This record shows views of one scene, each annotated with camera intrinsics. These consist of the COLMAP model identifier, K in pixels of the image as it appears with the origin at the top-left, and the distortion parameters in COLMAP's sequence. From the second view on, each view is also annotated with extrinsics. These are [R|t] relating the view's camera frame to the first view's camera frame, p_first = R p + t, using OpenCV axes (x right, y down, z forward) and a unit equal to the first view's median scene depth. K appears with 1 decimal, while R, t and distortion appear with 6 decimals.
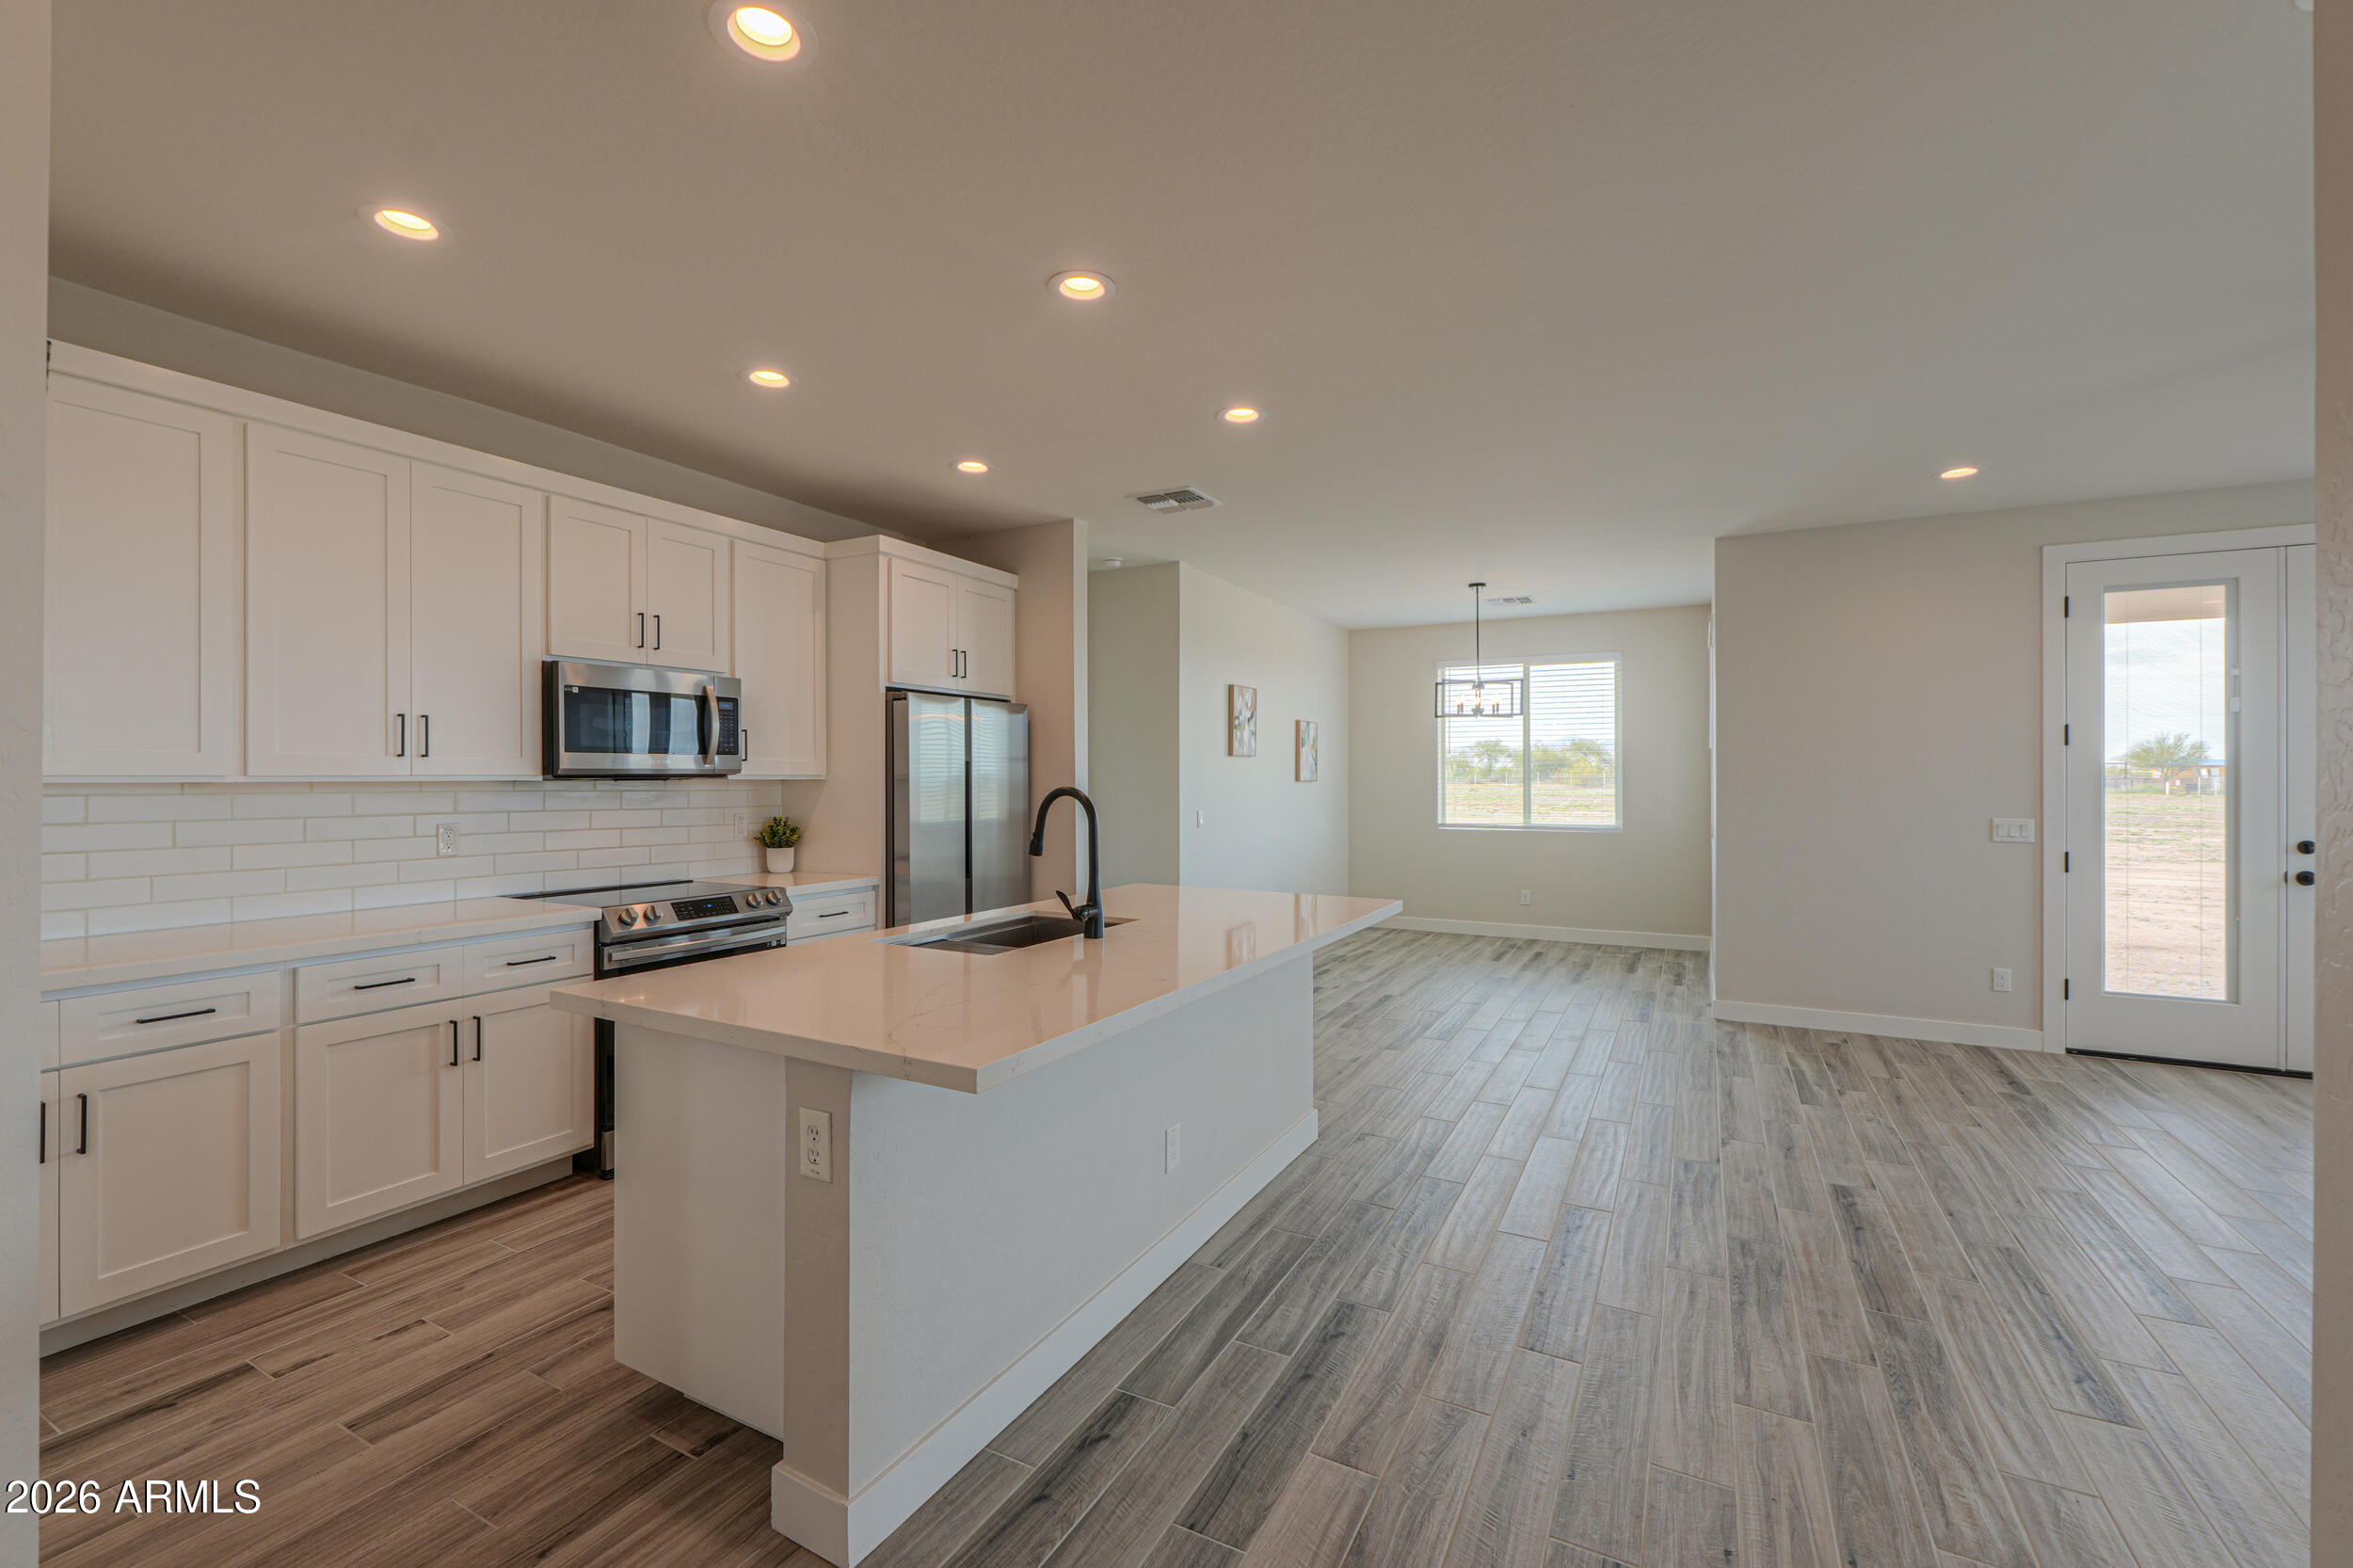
lens RADIAL K [[987.2, 0, 1175.1], [0, 987.2, 778.1], [0, 0, 1]] dist [-0.005136, 0.001152]
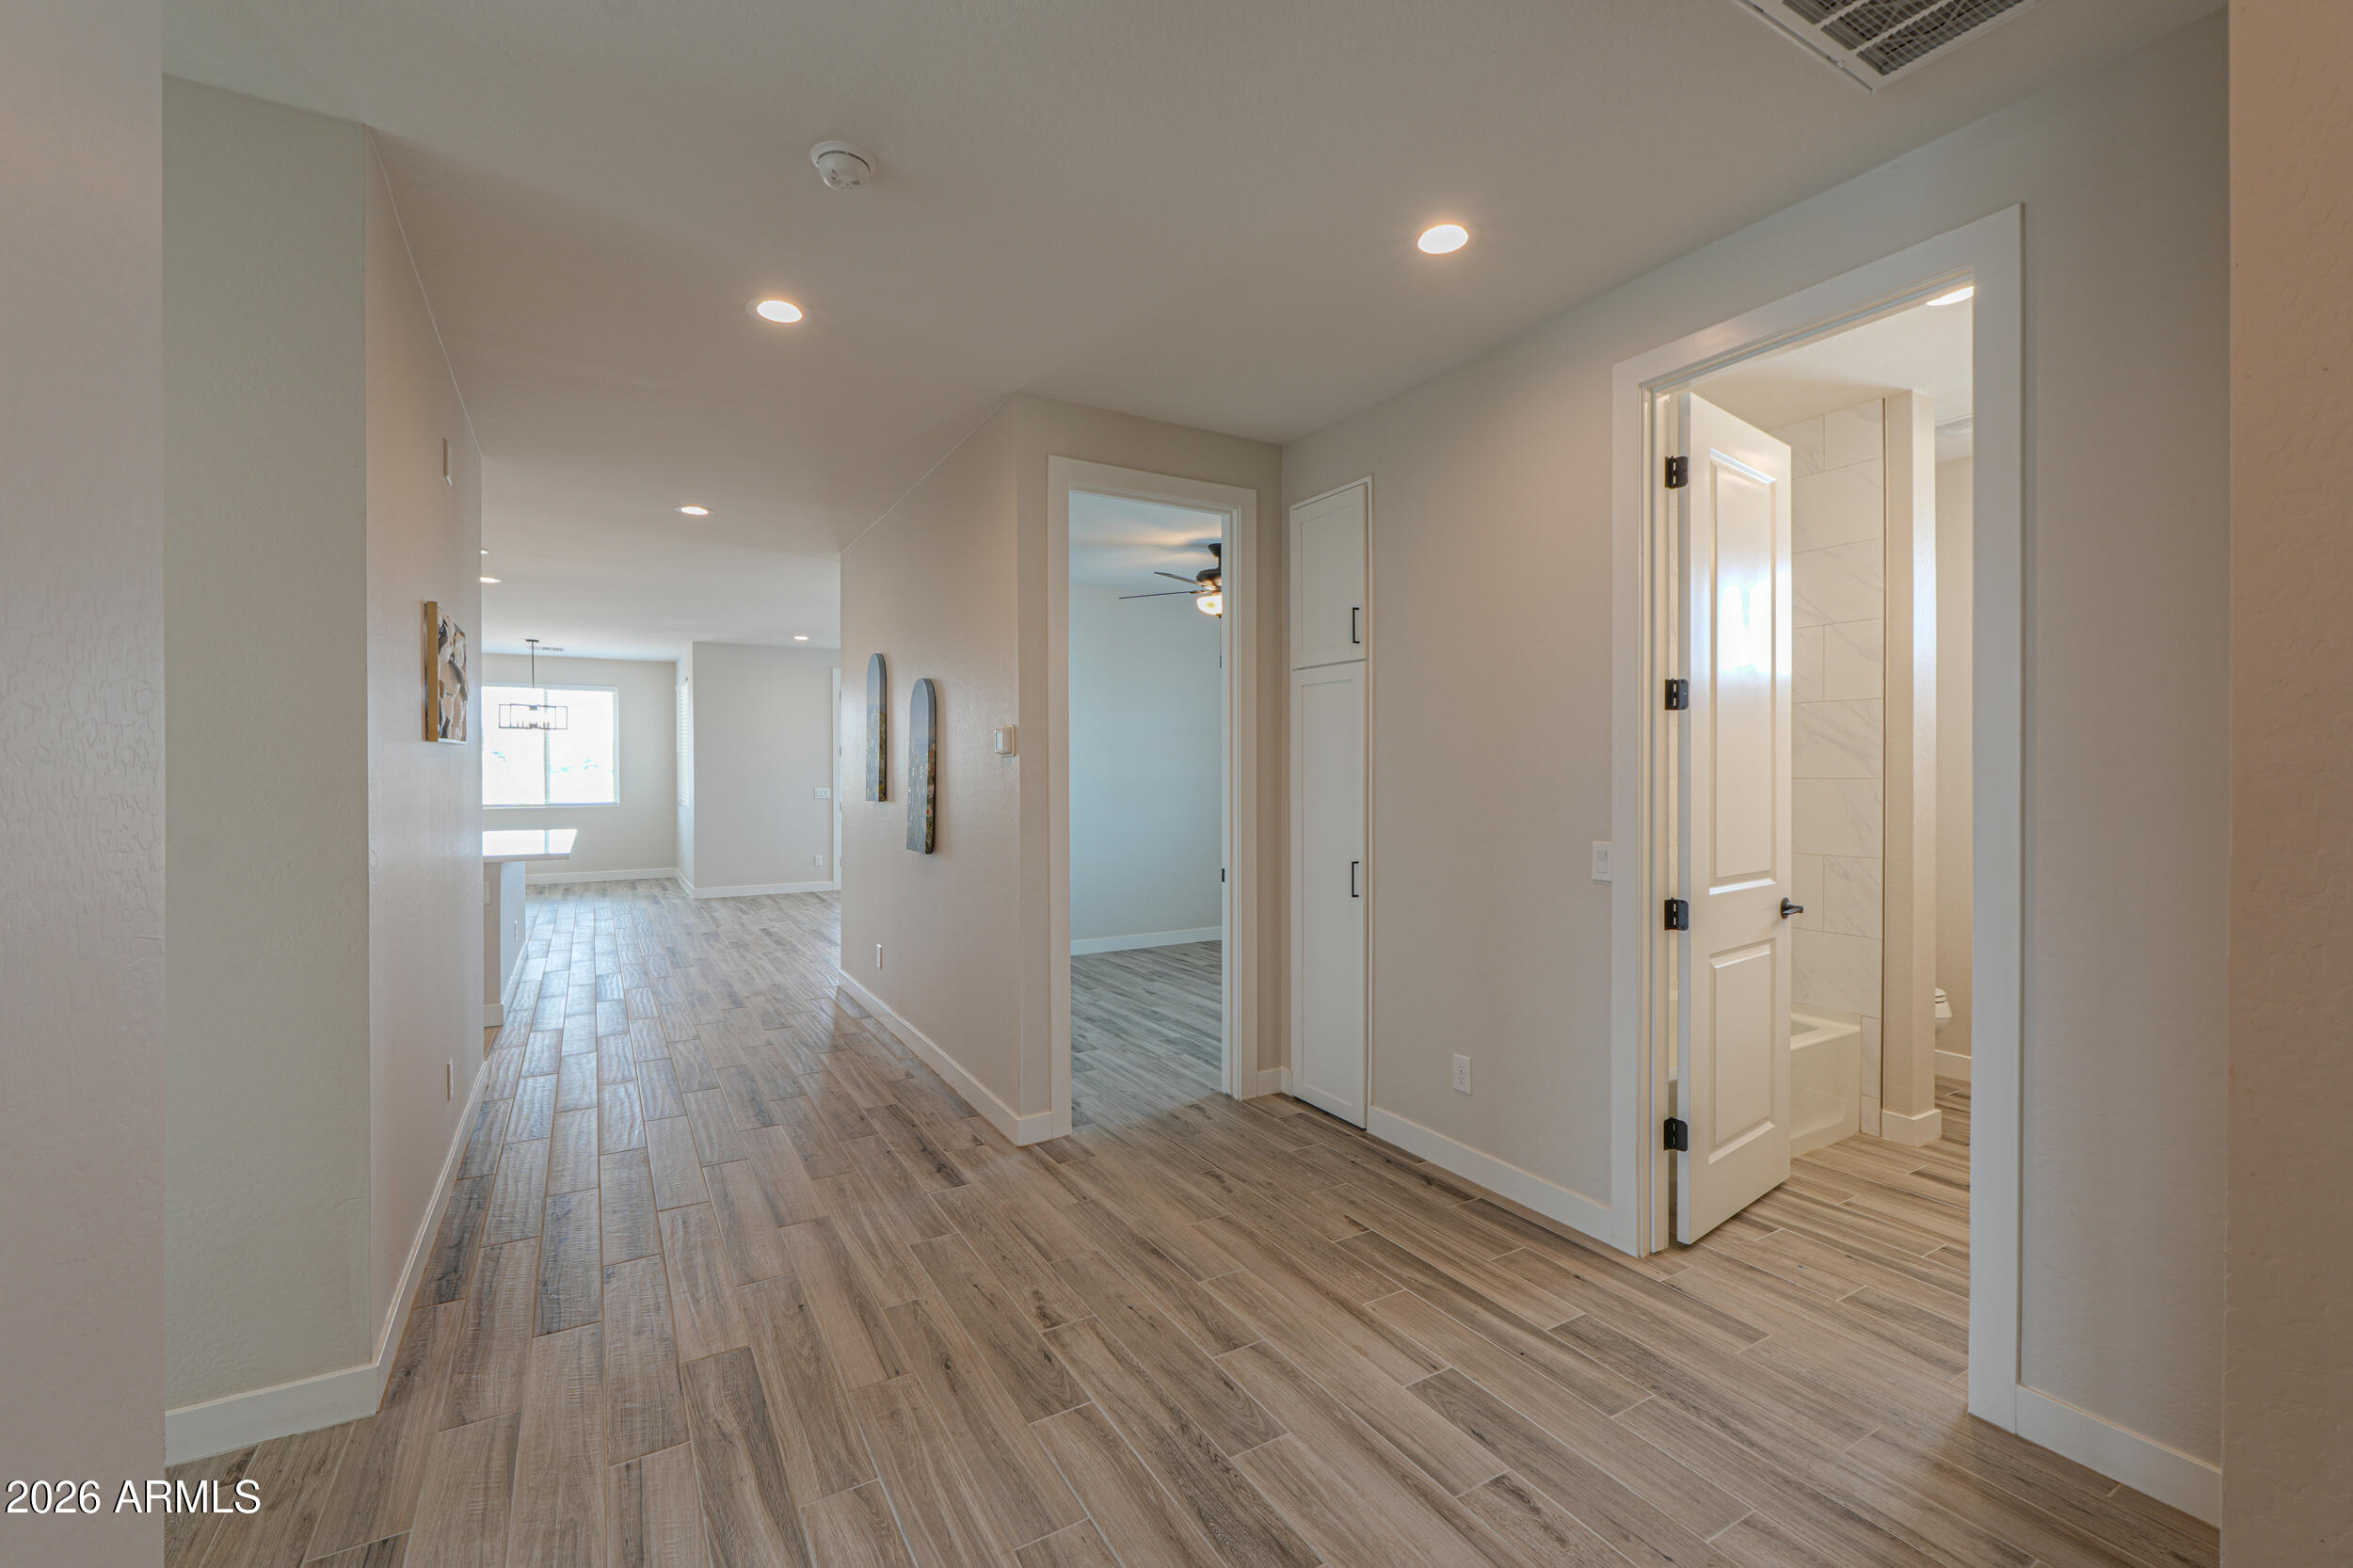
lens RADIAL K [[987.2, 0, 1164.7], [0, 987.2, 777.6], [0, 0, 1]] dist [-0.005136, 0.001152]
pose [[0.523989, -0.007288, 0.851694, -0.842506], [0.000813, 0.999967, 0.008056, -0.001196], [-0.851724, -0.003529, 0.523978, -1.083910]]
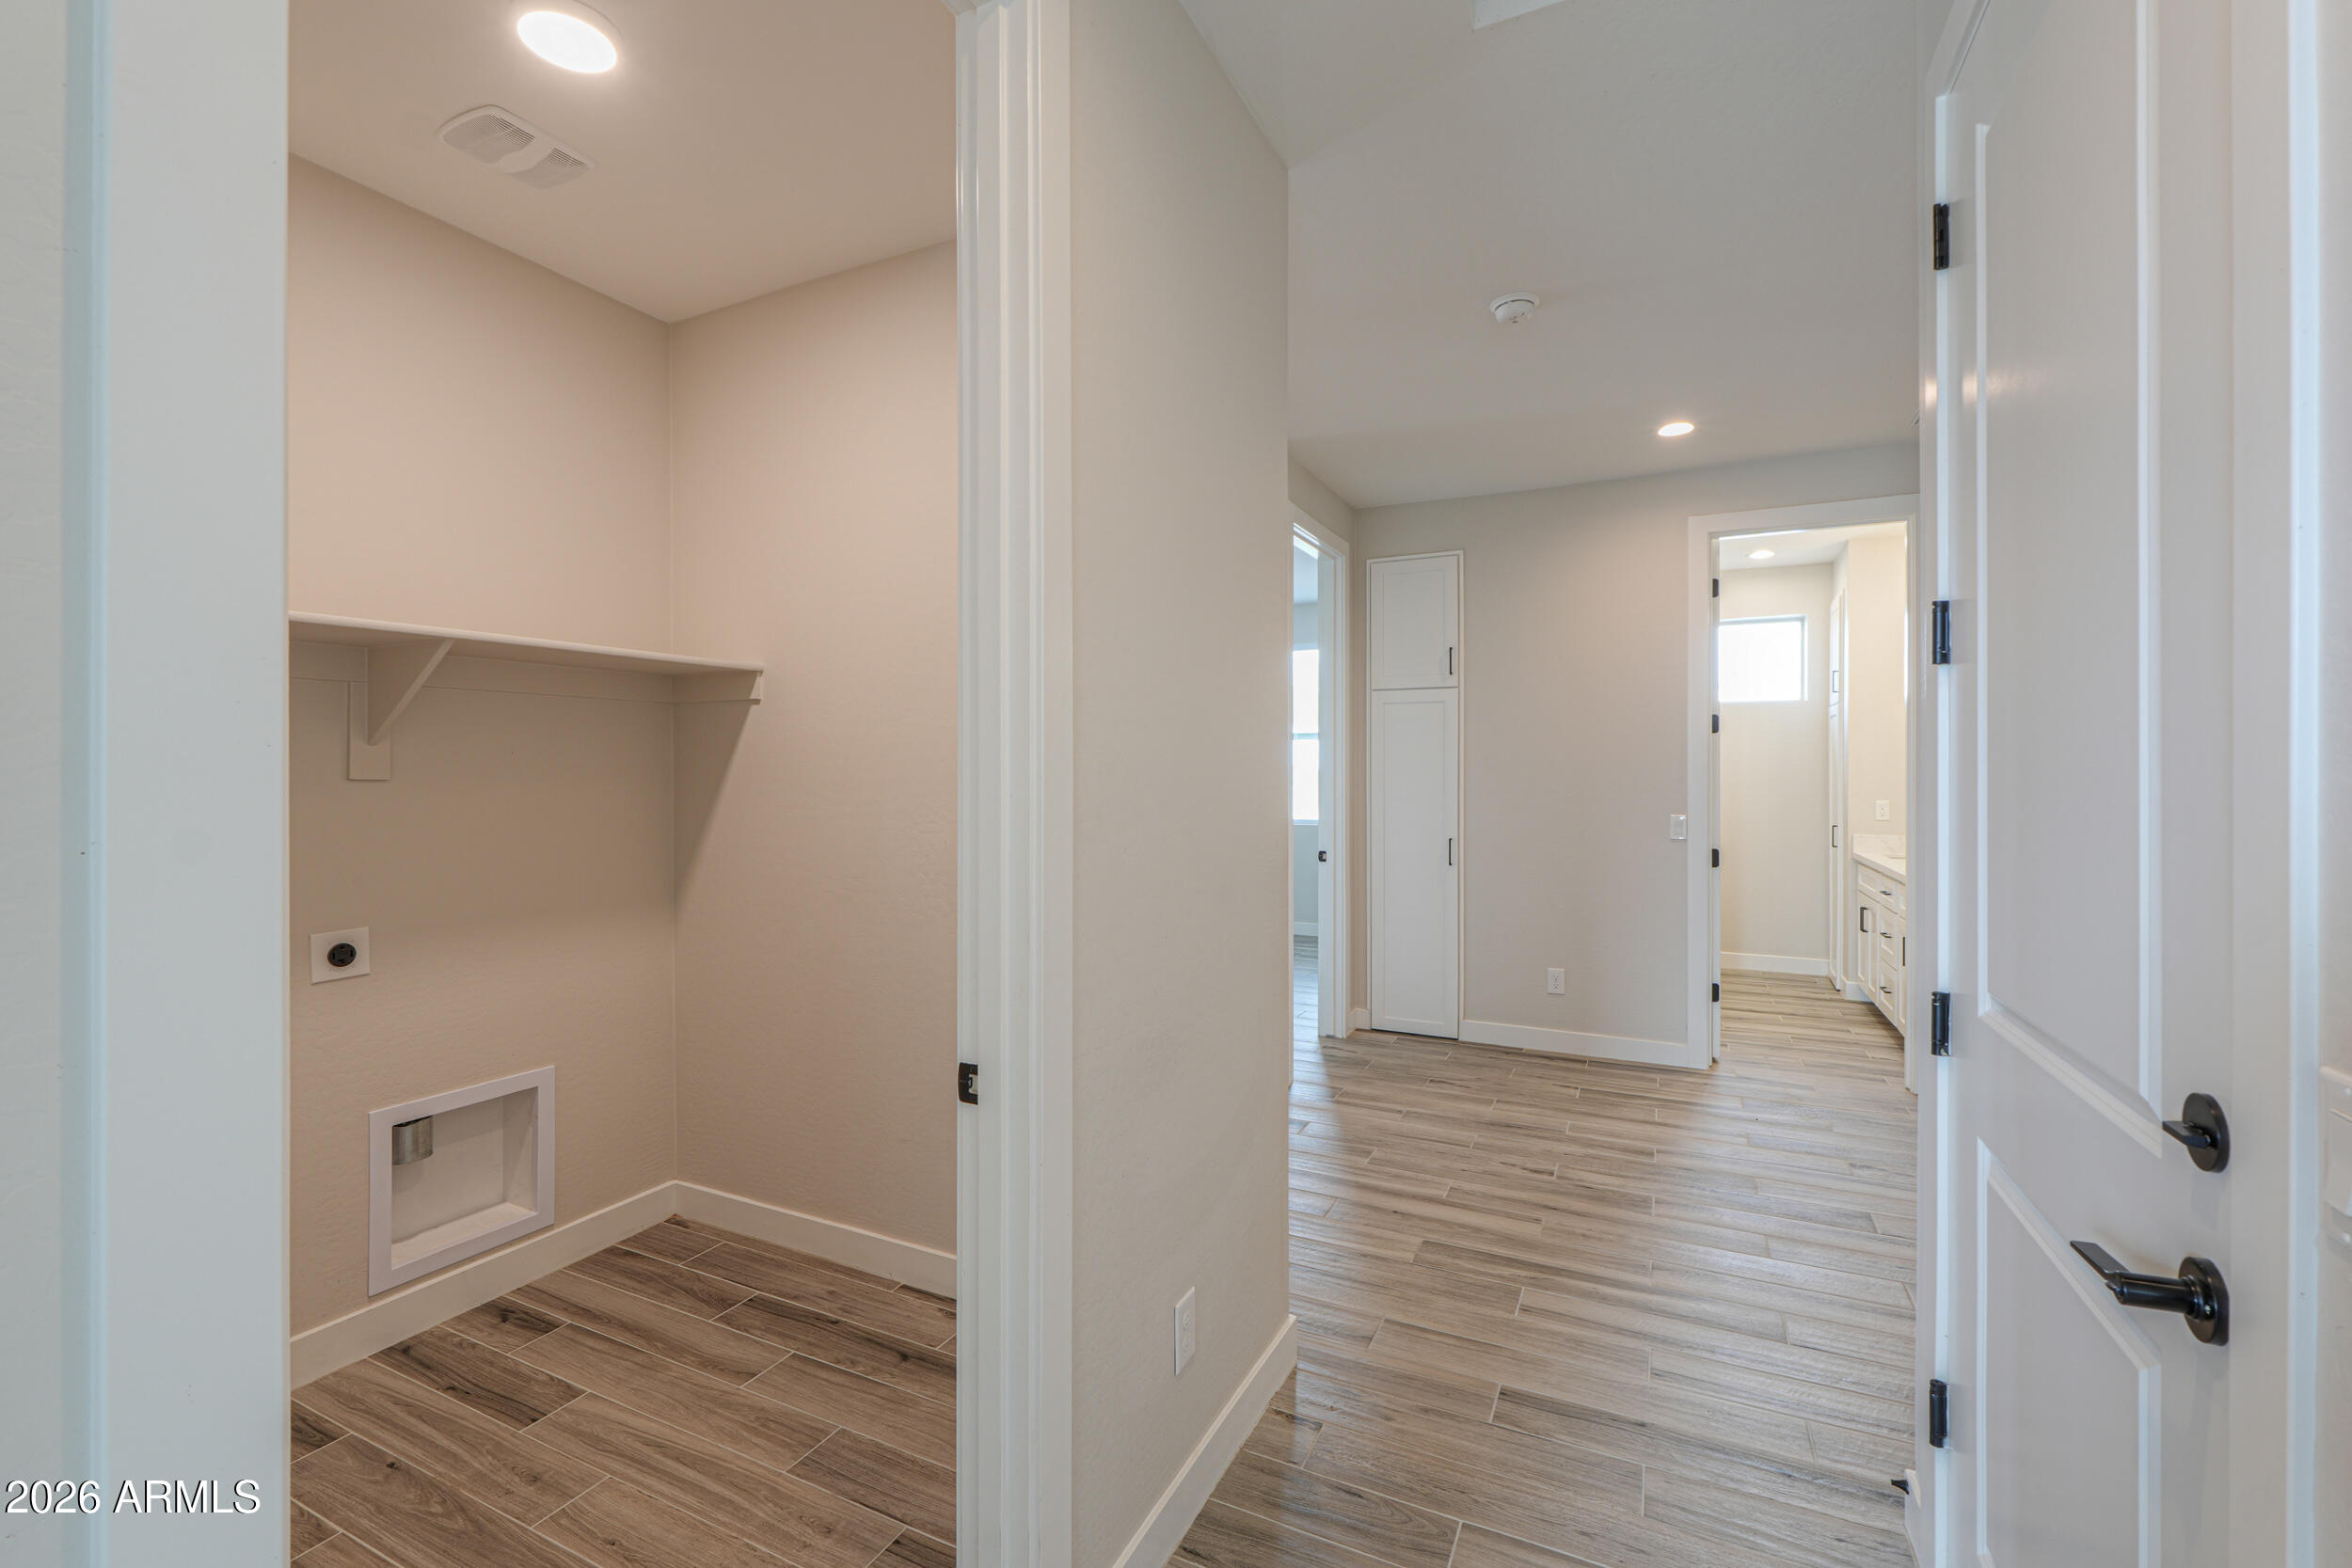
lens RADIAL K [[986.7, 0, 1175.7], [0, 986.7, 777.0], [0, 0, 1]] dist [-0.005136, 0.001152]
pose [[-0.025693, -0.006496, 0.999649, -1.206578], [0.003616, 0.999972, 0.006591, -0.000883], [-0.999663, 0.003784, -0.025669, -0.327339]]
